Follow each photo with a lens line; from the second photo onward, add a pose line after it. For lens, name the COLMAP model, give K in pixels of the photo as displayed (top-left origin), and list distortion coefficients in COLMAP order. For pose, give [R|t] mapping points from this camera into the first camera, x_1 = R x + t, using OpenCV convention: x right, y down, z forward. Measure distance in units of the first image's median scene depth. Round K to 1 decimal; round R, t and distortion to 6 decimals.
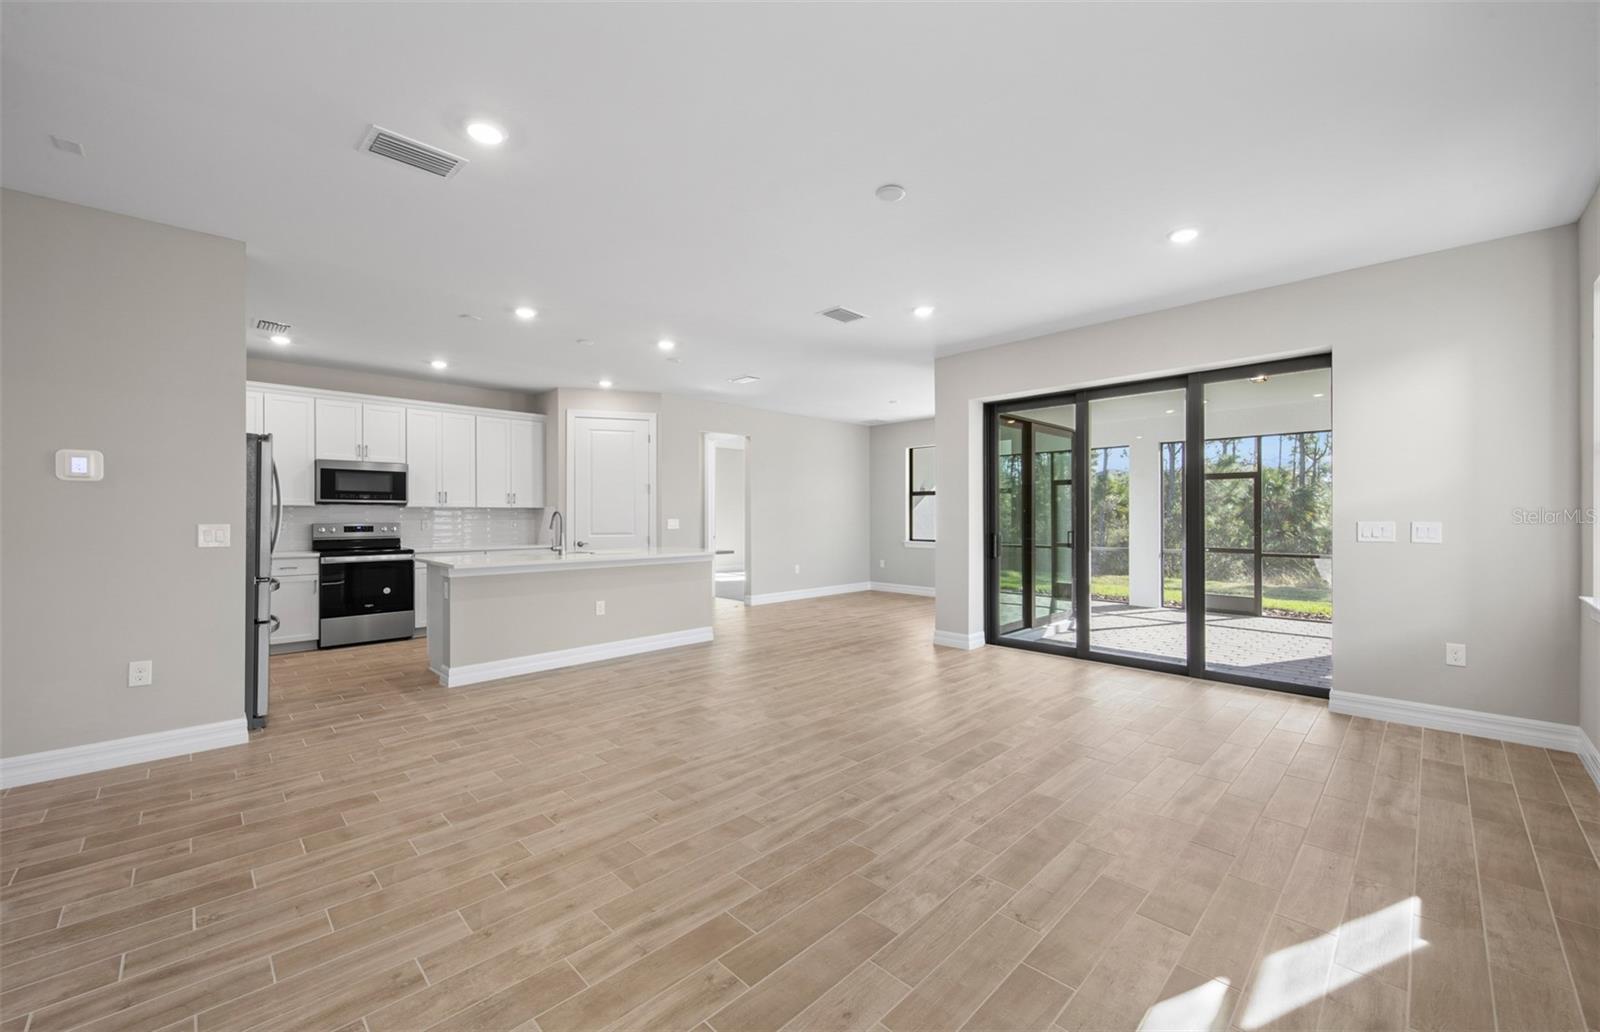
lens RADIAL K [[620.4, 0, 805.0], [0, 620.4, 513.0], [0, 0, 1]] dist [0.010237, -0.004367]
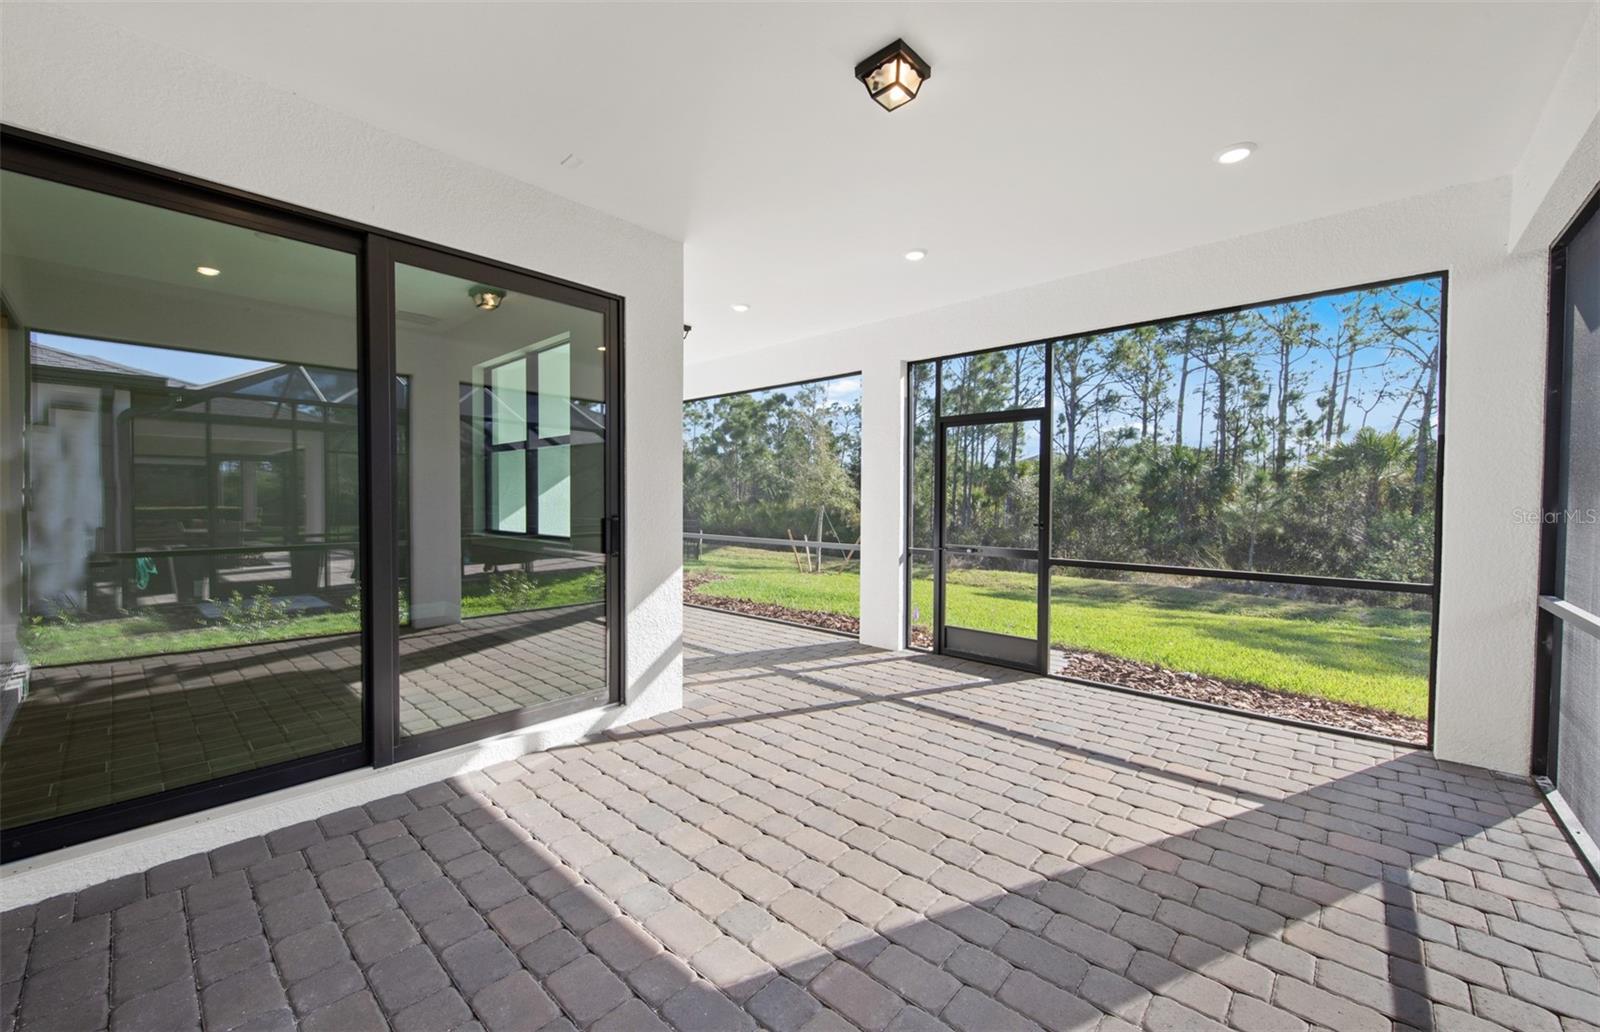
lens RADIAL K [[620.4, 0, 788.2], [0, 620.4, 514.9], [0, 0, 1]] dist [0.010237, -0.004367]
pose [[0.998806, 0.003972, 0.048696, 0.687461], [-0.005540, 0.999469, 0.032096, 0.014775], [-0.048543, -0.032328, 0.998298, 0.680724]]
